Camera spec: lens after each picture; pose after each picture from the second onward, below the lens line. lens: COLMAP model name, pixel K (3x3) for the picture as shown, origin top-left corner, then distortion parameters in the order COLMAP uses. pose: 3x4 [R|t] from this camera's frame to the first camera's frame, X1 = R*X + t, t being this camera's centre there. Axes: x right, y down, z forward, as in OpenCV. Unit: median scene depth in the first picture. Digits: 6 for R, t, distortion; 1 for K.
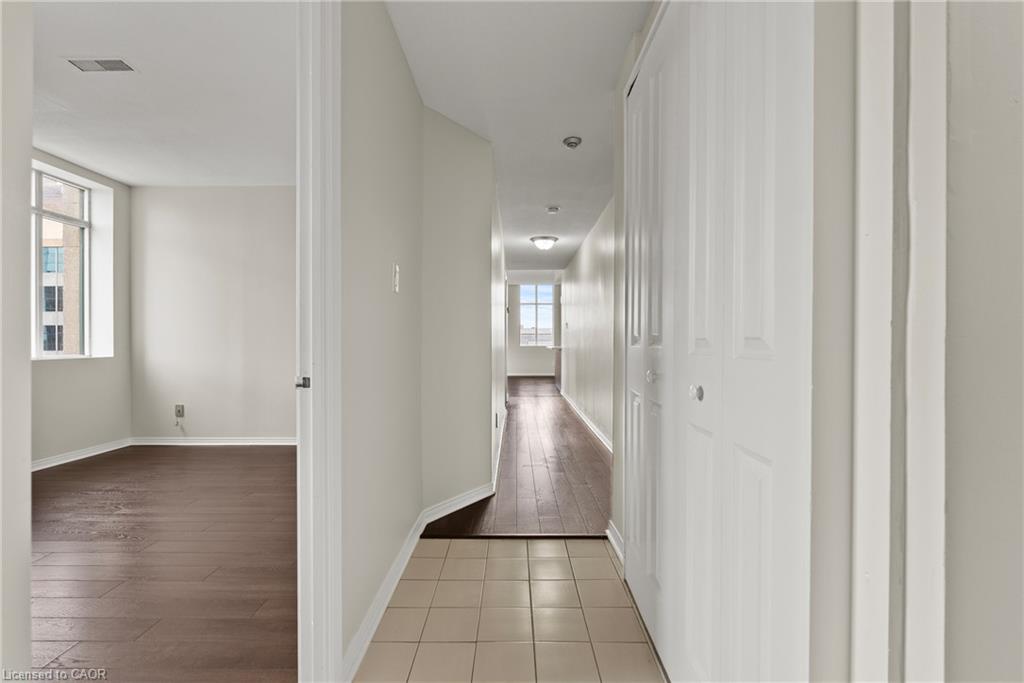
lens RADIAL K [[450.5, 0, 512.0], [0, 450.5, 341.5], [0, 0, 1]] dist [0.000699, -0.000365]
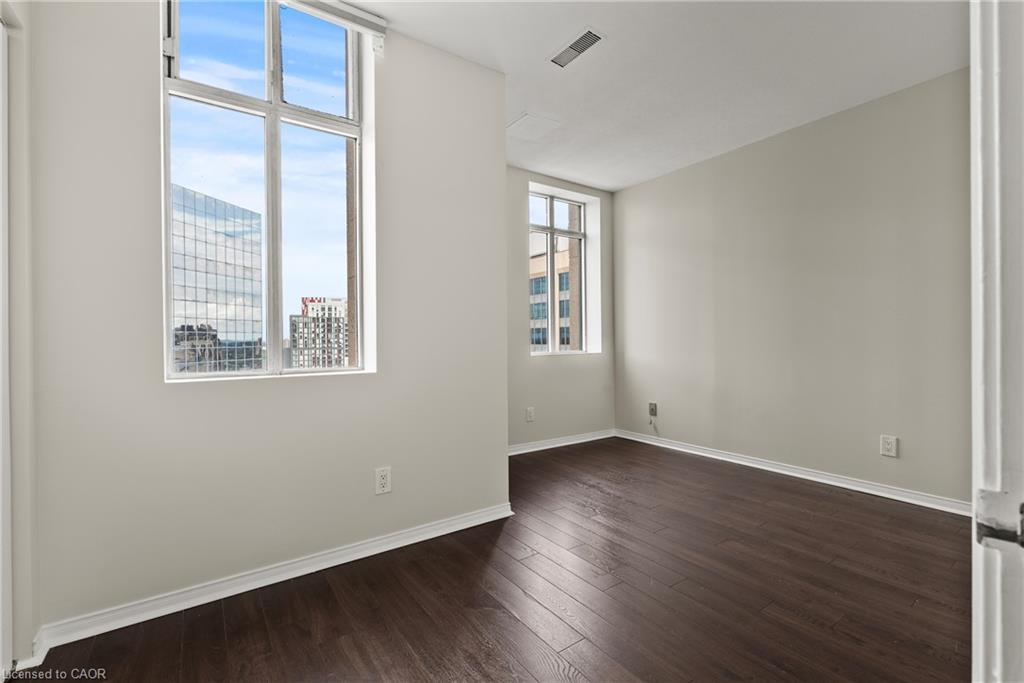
lens RADIAL K [[450.5, 0, 512.0], [0, 450.5, 341.5], [0, 0, 1]] dist [0.000699, -0.000365]
pose [[0.582404, -0.002185, -0.812896, -0.129639], [0.006636, 0.999976, 0.002067, 0.002899], [0.812872, -0.006599, 0.582405, 0.196500]]
